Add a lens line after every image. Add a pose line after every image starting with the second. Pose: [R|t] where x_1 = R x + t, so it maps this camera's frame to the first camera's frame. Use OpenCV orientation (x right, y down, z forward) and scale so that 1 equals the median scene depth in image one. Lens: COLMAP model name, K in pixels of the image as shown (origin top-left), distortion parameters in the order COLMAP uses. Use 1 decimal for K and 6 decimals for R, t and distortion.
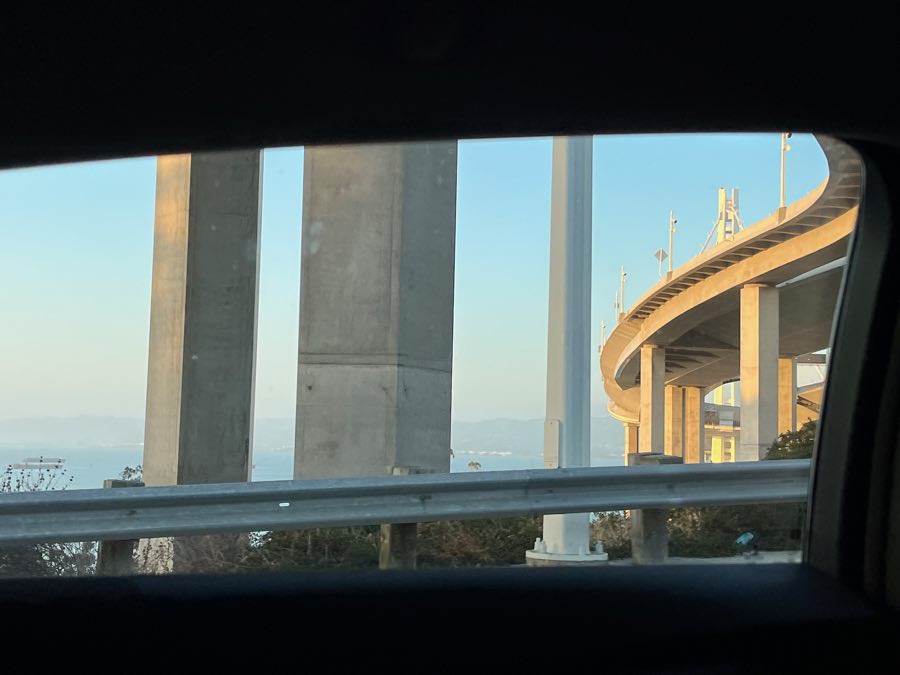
lens RADIAL K [[1276.4, 0, 444.6], [0, 1276.4, 340.7], [0, 0, 1]] dist [0.083741, 0.000000]
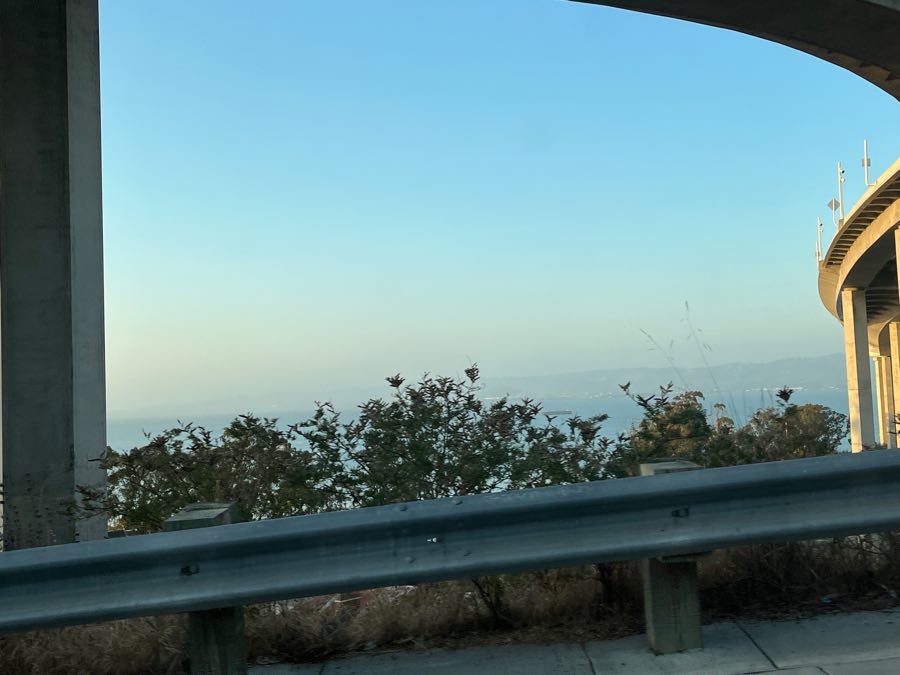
lens RADIAL K [[1071.5, 0, 460.6], [0, 1071.5, 321.4], [0, 0, 1]] dist [0.034422, 0.000000]
pose [[0.965385, -0.079732, -0.248345, 0.103578], [0.083420, 0.996505, 0.004343, -0.000006], [0.247131, -0.024909, 0.968662, 0.068535]]
